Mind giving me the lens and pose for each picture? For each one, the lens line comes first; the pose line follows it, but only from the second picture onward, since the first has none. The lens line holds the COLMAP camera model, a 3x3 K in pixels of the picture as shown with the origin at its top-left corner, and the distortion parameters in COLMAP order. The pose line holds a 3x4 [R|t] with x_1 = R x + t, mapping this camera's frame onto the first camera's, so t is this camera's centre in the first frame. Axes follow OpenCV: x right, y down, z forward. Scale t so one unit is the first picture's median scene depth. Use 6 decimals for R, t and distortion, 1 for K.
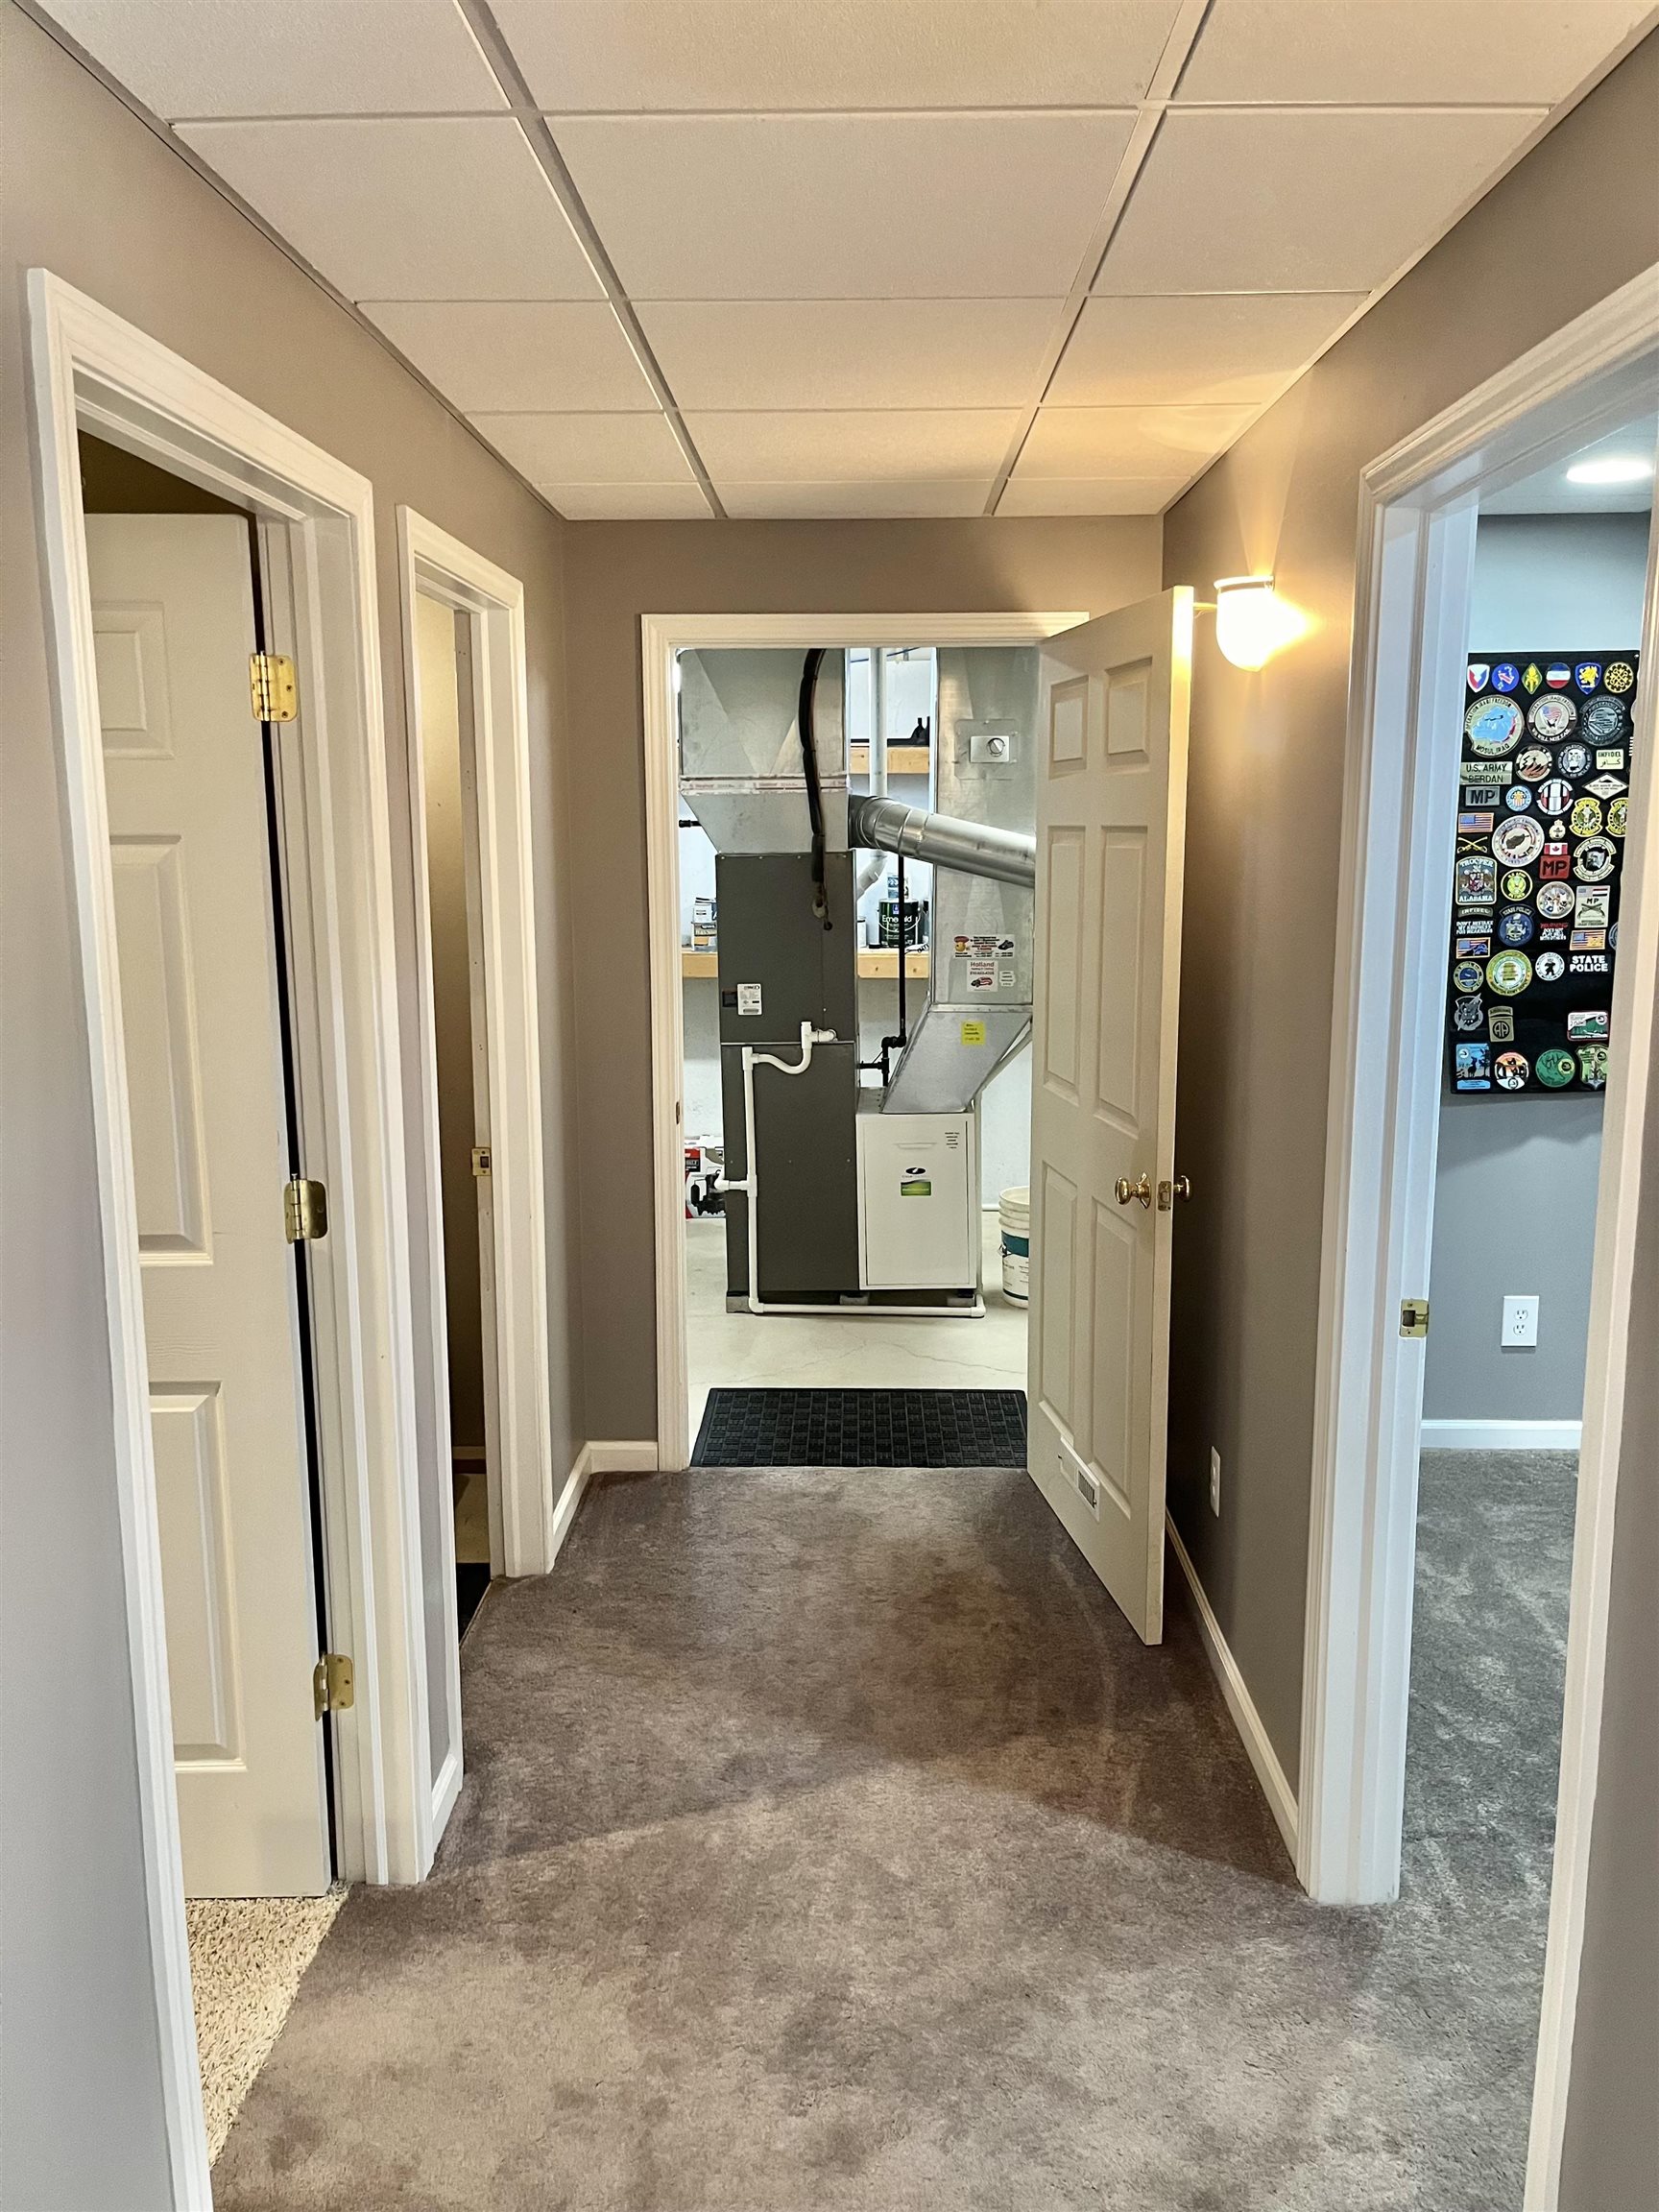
lens RADIAL K [[1679.2, 0, 823.0], [0, 1679.2, 1107.7], [0, 0, 1]] dist [0.035868, -0.014260]
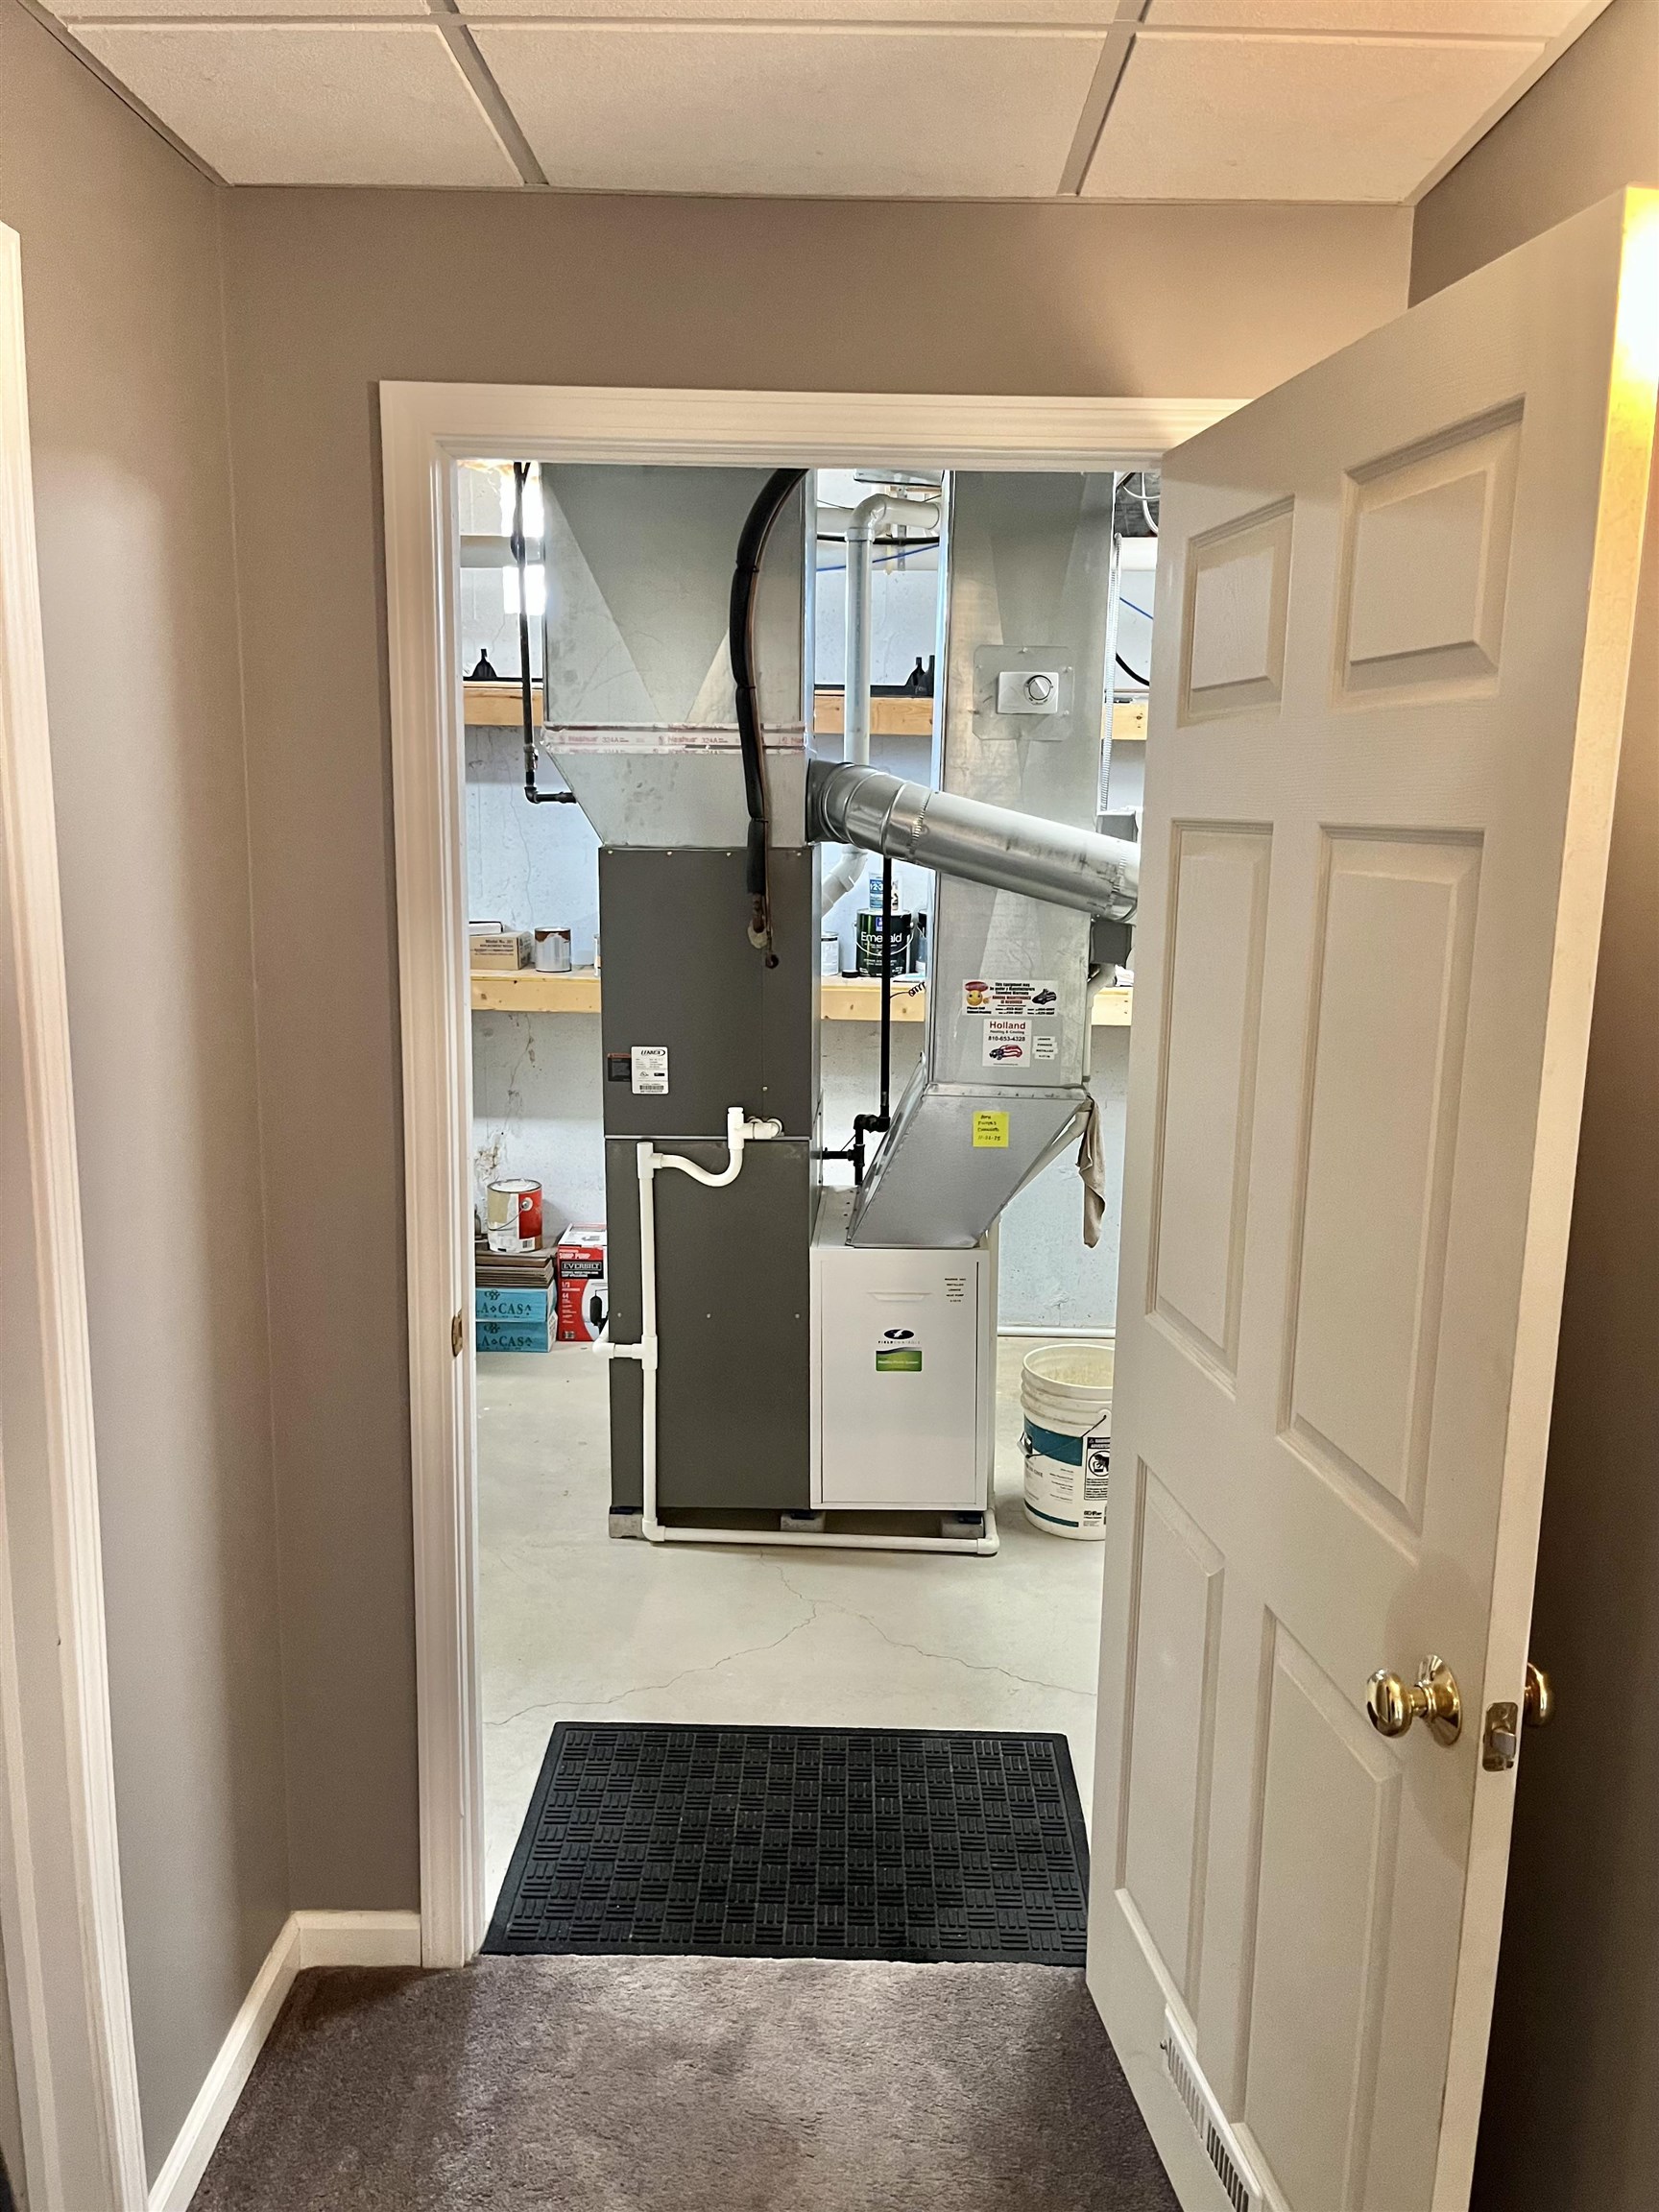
lens RADIAL K [[1679.2, 0, 843.3], [0, 1679.2, 1106.6], [0, 0, 1]] dist [0.035868, -0.014260]
pose [[0.999587, 0.021115, 0.019505, 0.019164], [-0.021346, 0.999704, 0.011686, -0.060483], [-0.019252, -0.012098, 0.999741, 0.351951]]
